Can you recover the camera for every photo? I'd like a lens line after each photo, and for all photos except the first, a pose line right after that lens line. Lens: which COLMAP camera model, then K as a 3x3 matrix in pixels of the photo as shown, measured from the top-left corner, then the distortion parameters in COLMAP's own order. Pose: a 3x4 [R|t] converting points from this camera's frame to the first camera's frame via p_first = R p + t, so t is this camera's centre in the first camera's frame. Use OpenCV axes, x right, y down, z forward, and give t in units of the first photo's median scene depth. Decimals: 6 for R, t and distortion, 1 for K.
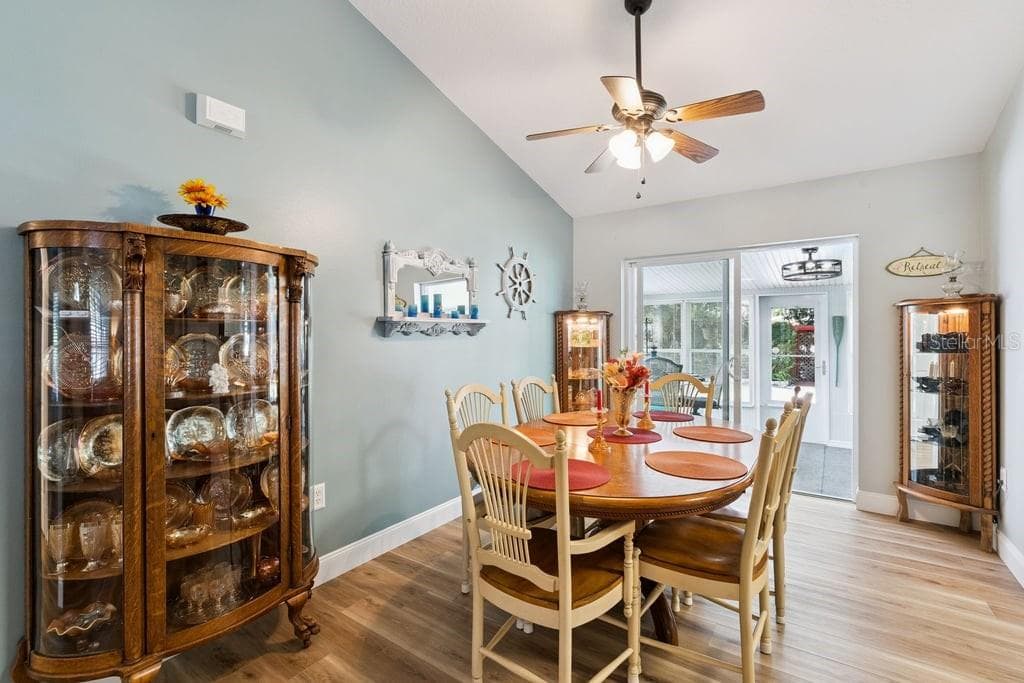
lens RADIAL K [[459.5, 0, 516.0], [0, 459.5, 334.0], [0, 0, 1]] dist [-0.002462, -0.000259]
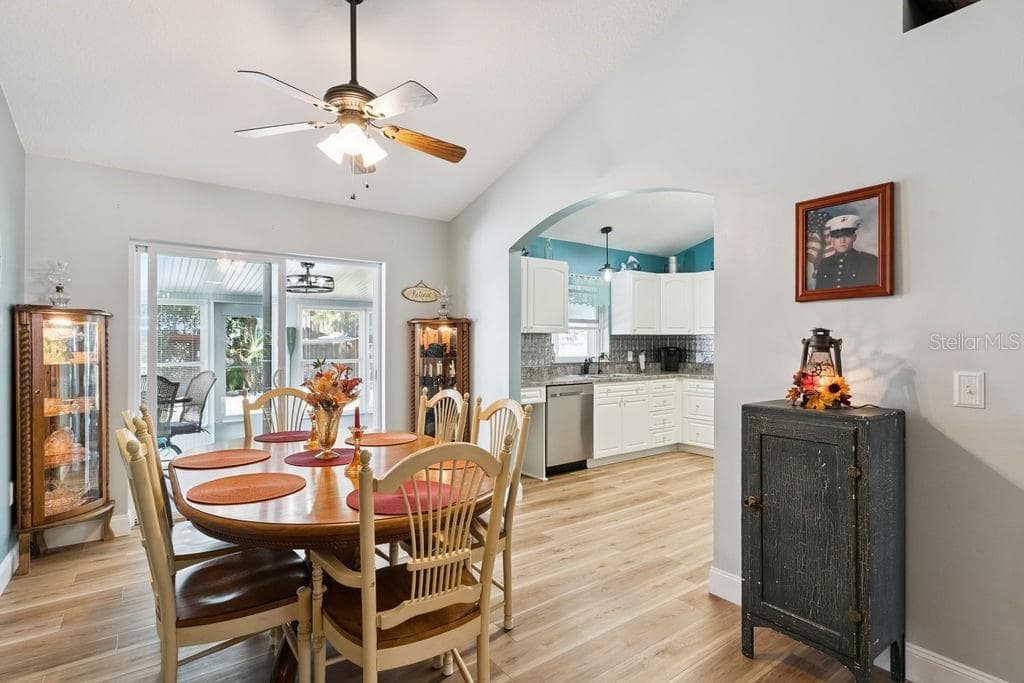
lens RADIAL K [[504.5, 0, 507.4], [0, 504.5, 338.6], [0, 0, 1]] dist [-0.005090, -0.000656]
pose [[0.330264, 0.011972, 0.943813, -0.436692], [-0.002247, 0.999927, -0.011898, 0.000144], [-0.943886, 0.001809, 0.330266, 0.265705]]
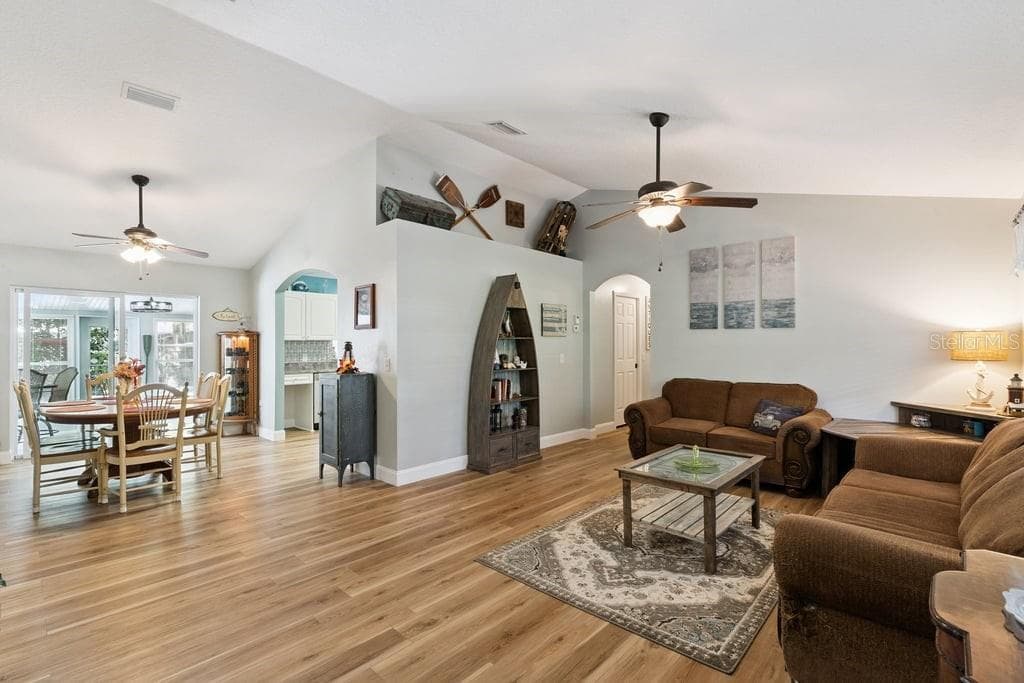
lens RADIAL K [[470.9, 0, 508.3], [0, 470.9, 340.9], [0, 0, 1]] dist [0.002518, 0.001060]
pose [[0.148685, 0.012140, 0.988810, -1.093399], [0.000989, 0.999922, -0.012426, -0.003883], [-0.988884, 0.002825, 0.148662, -0.622056]]
